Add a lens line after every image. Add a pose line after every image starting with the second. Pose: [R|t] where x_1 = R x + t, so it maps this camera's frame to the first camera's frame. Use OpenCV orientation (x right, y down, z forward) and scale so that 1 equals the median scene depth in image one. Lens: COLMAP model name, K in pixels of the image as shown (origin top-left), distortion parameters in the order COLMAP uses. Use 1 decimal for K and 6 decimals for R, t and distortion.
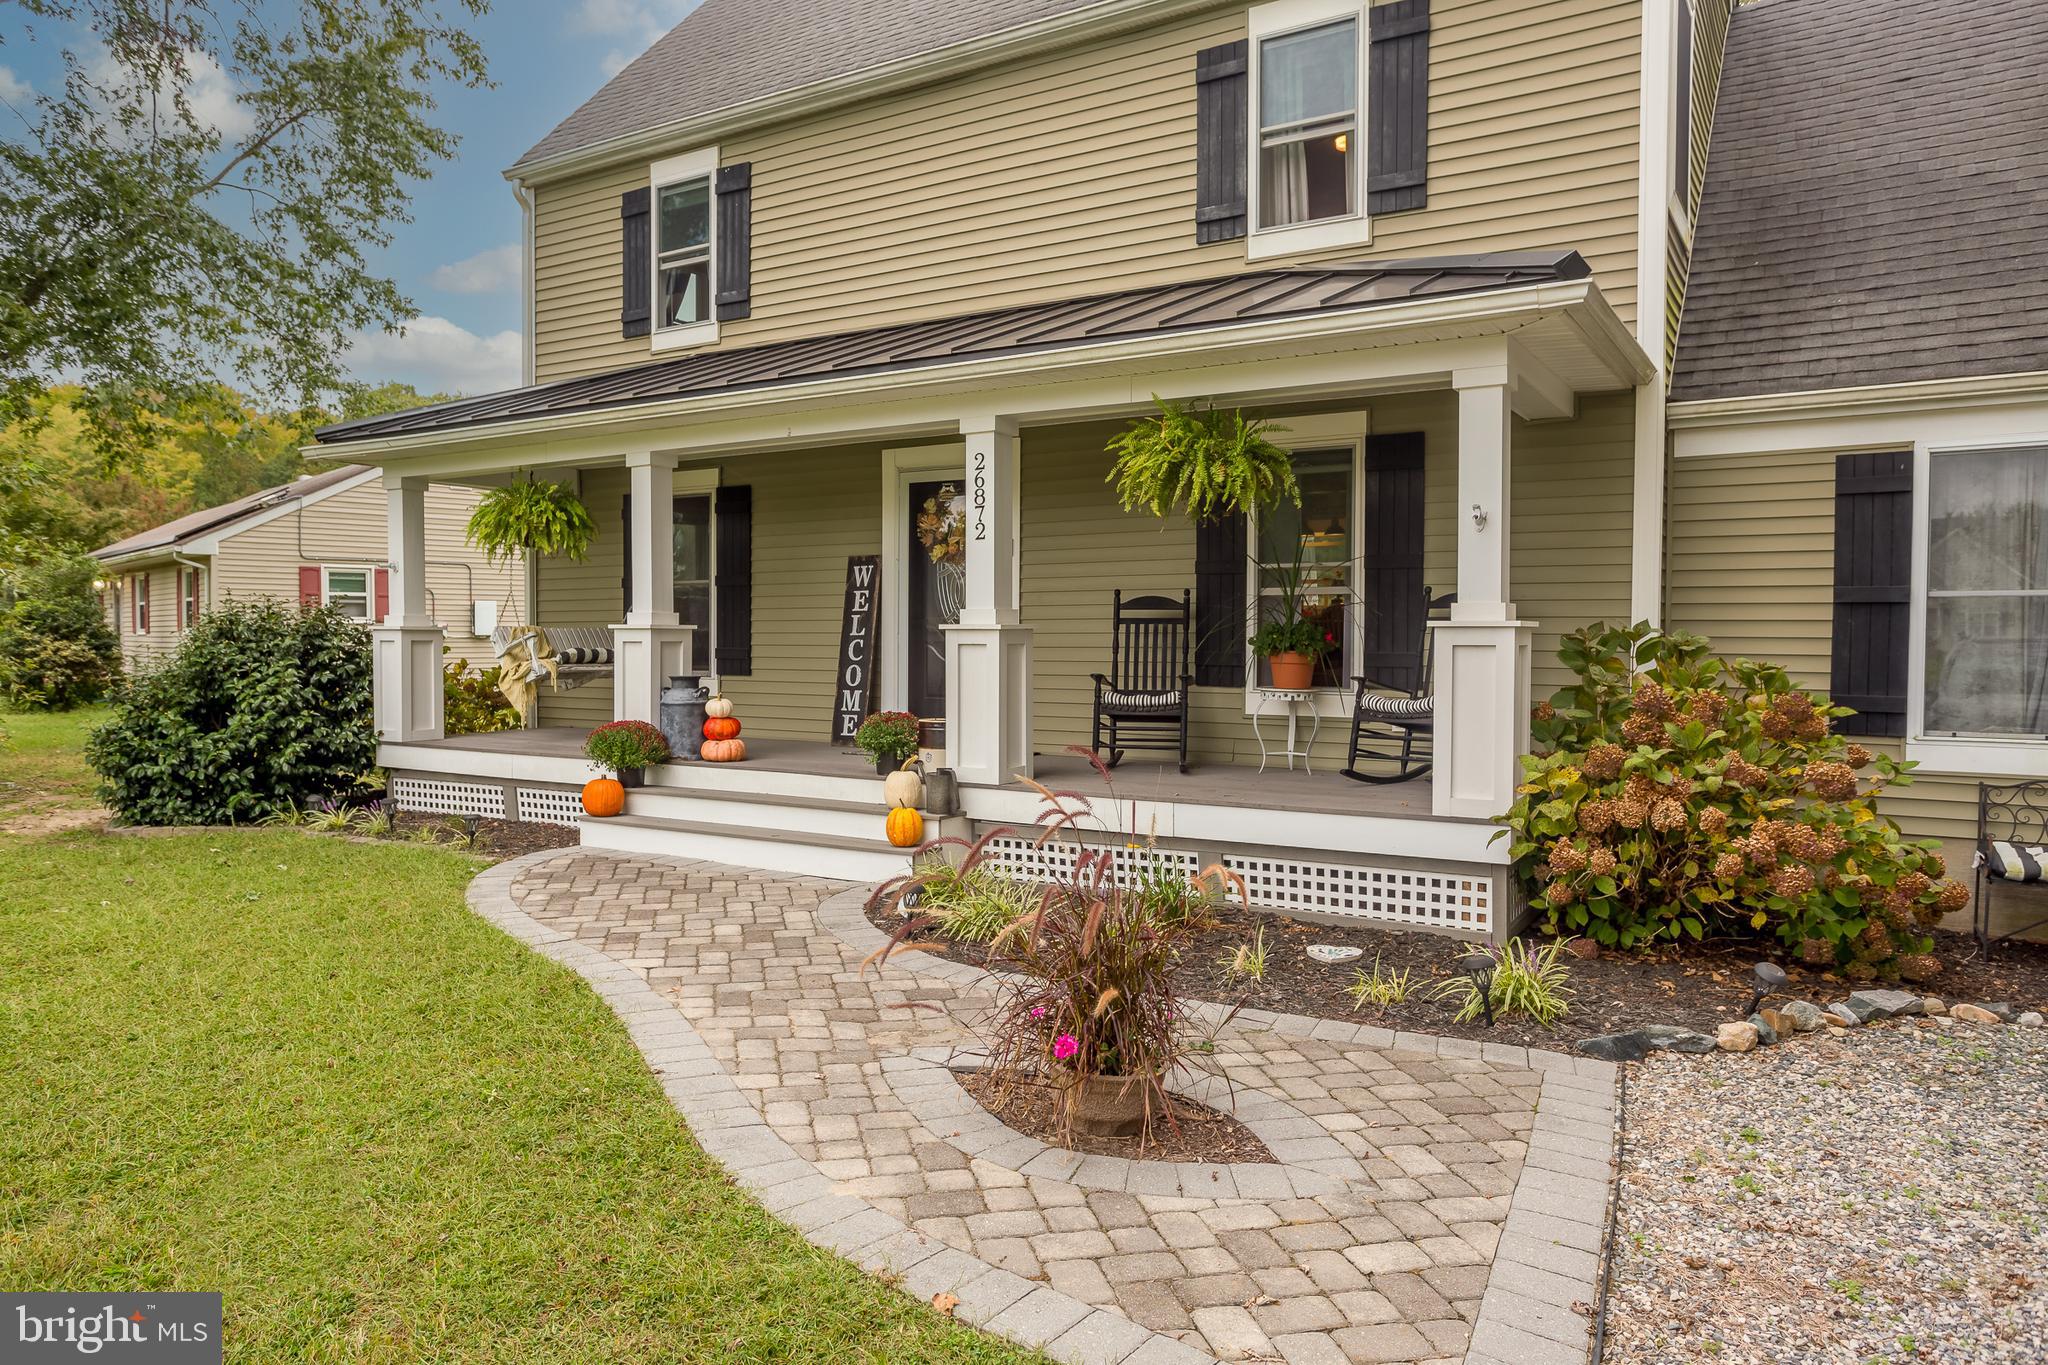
lens RADIAL K [[1370.8, 0, 1005.1], [0, 1370.8, 652.9], [0, 0, 1]] dist [-0.000287, 0.000936]
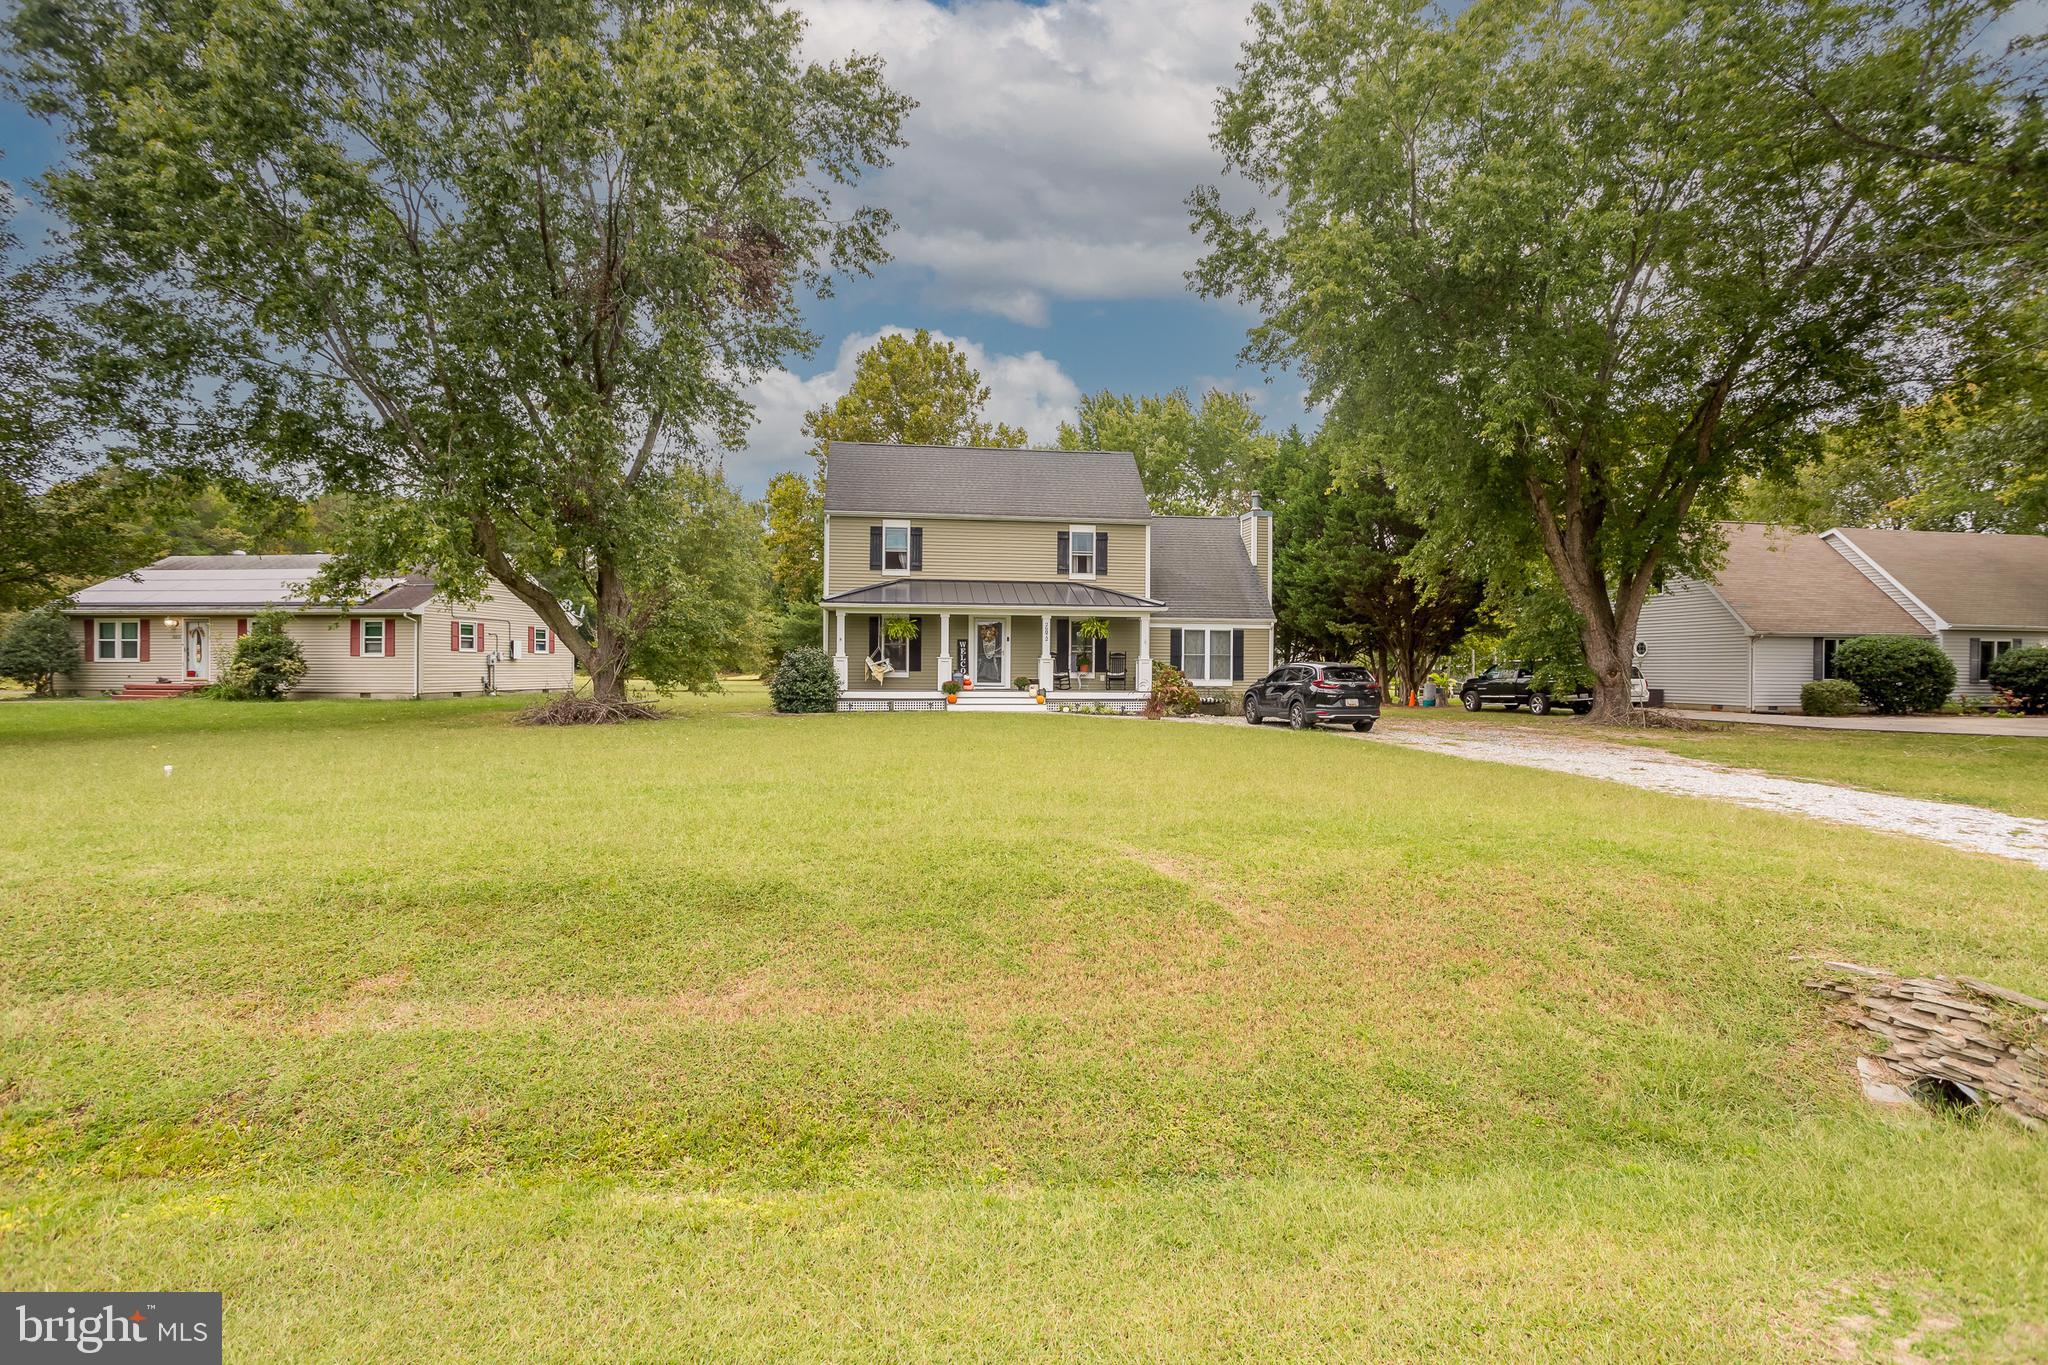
lens RADIAL K [[1017.6, 0, 1027.9], [0, 1017.6, 670.6], [0, 0, 1]] dist [-0.024433, 0.022873]
pose [[0.771273, 0.002967, 0.636497, -2.075100], [0.002118, 0.999972, -0.007228, 0.043230], [-0.636501, 0.006923, 0.771245, -1.521318]]
